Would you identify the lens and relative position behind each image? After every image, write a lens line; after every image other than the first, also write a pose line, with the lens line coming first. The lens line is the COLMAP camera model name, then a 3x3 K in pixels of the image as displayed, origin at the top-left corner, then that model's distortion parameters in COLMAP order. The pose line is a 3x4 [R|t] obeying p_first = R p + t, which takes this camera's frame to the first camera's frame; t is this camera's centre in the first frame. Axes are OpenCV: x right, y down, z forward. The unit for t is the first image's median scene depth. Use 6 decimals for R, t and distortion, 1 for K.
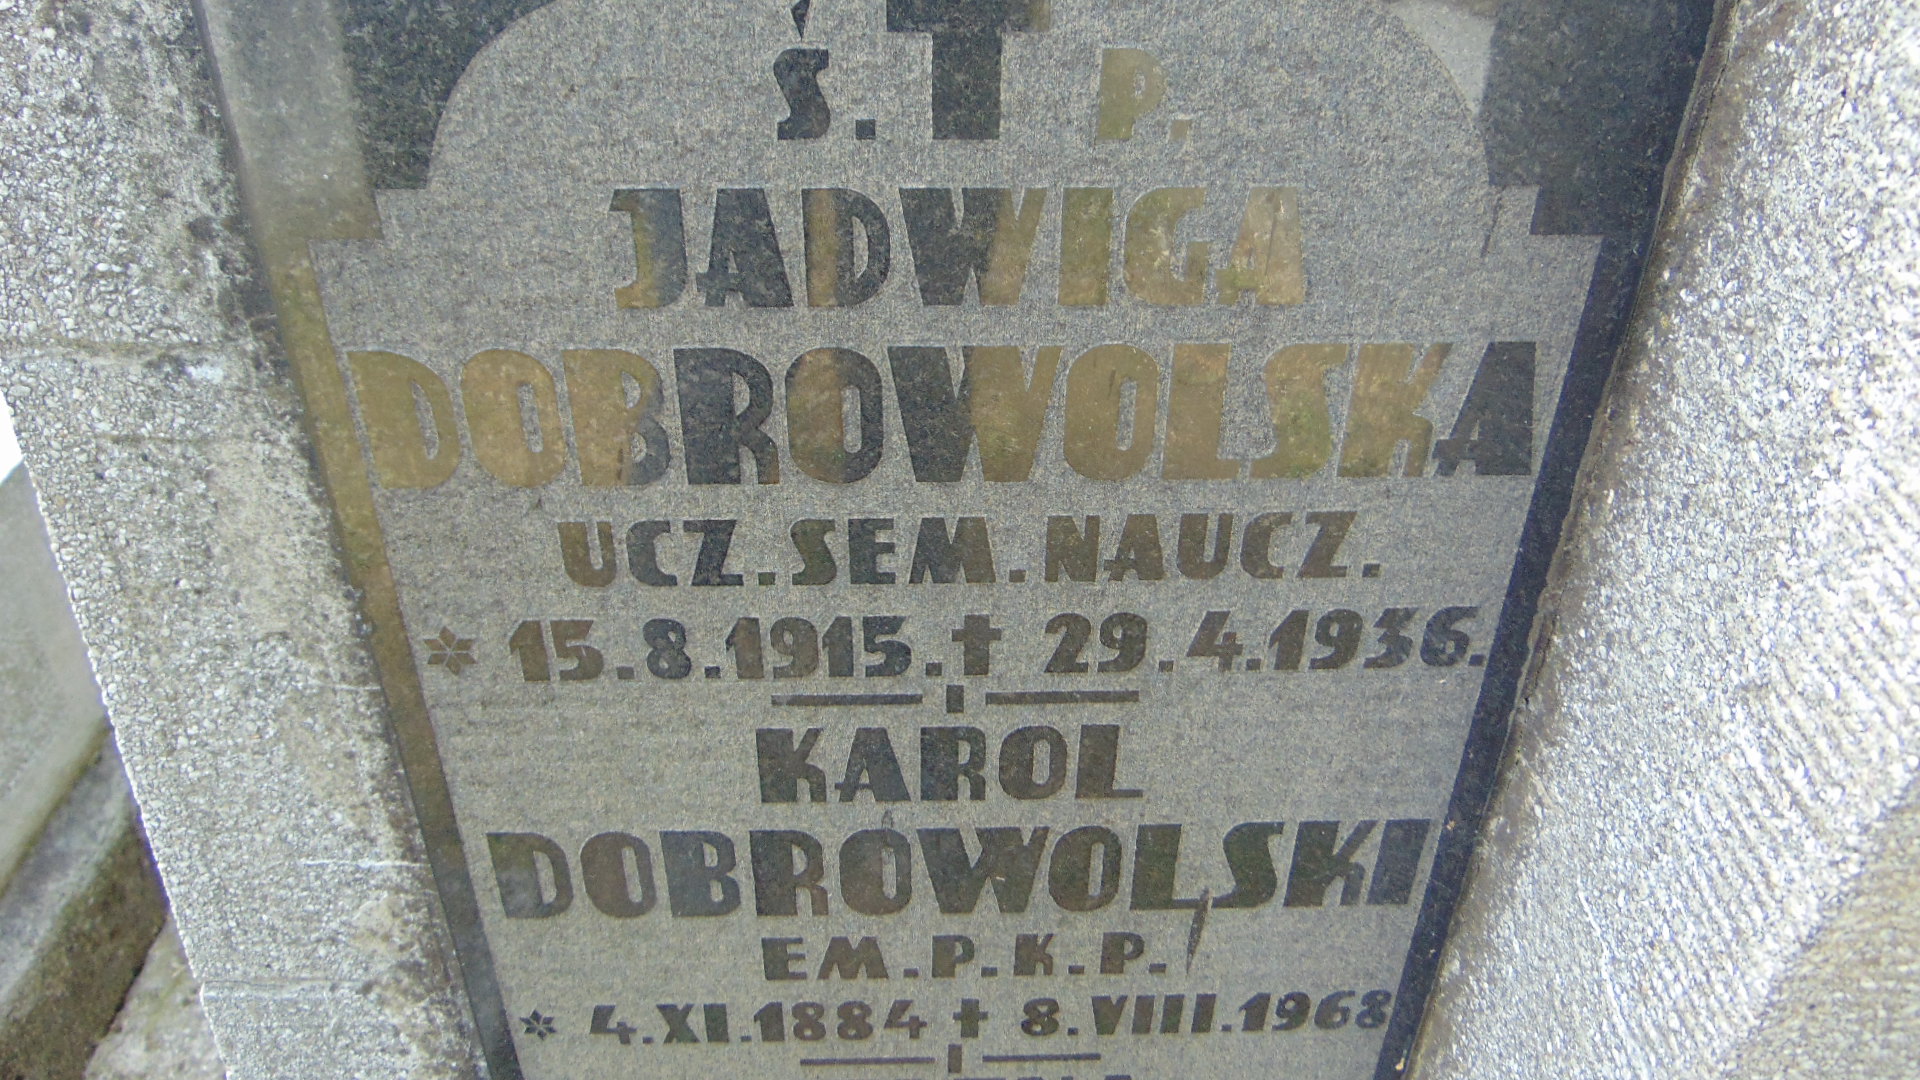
lens RADIAL K [[1384.9, 0, 968.2], [0, 1384.9, 522.8], [0, 0, 1]] dist [-0.046563, 0.037061]
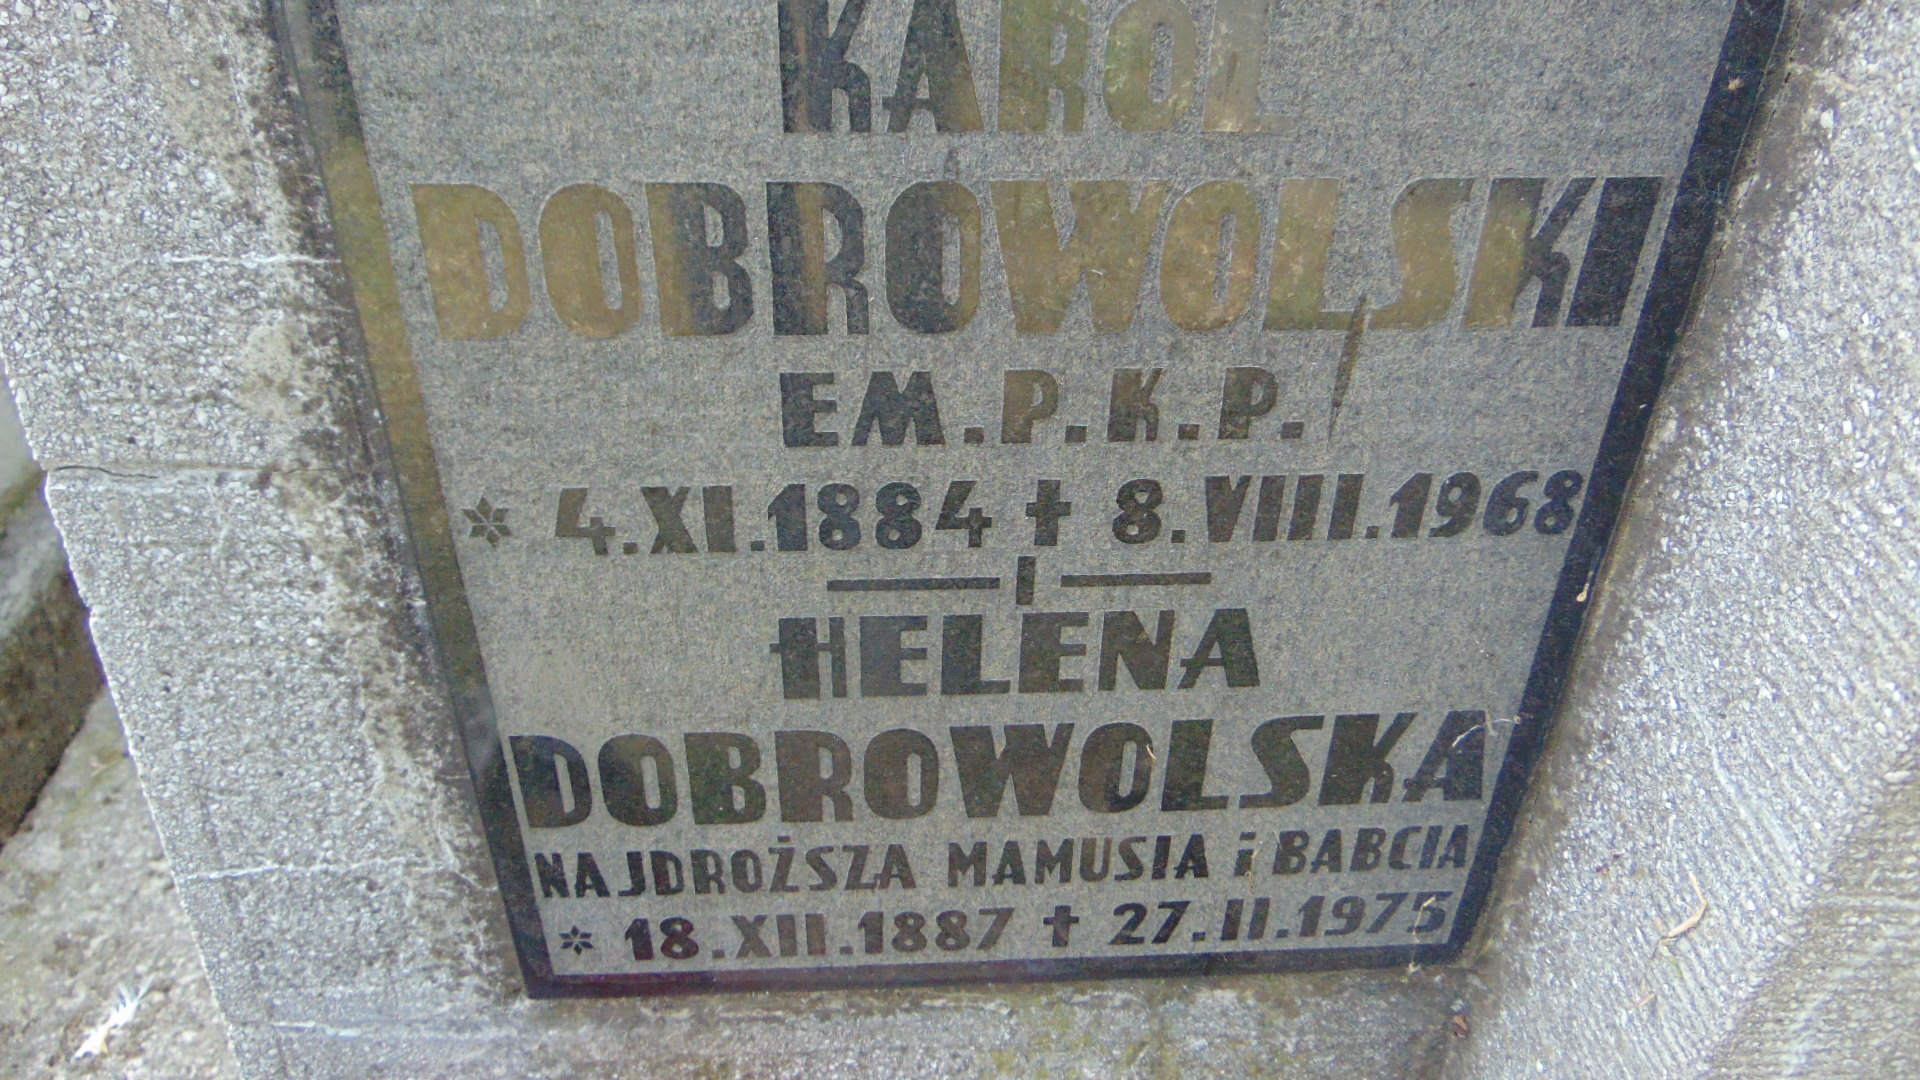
lens RADIAL K [[1384.9, 0, 958.1], [0, 1384.9, 549.5], [0, 0, 1]] dist [-0.046563, 0.037061]
pose [[0.999797, -0.011982, 0.016177, -0.063634], [0.011504, 0.999504, 0.029312, 0.367281], [-0.016520, -0.029120, 0.999439, 0.227632]]
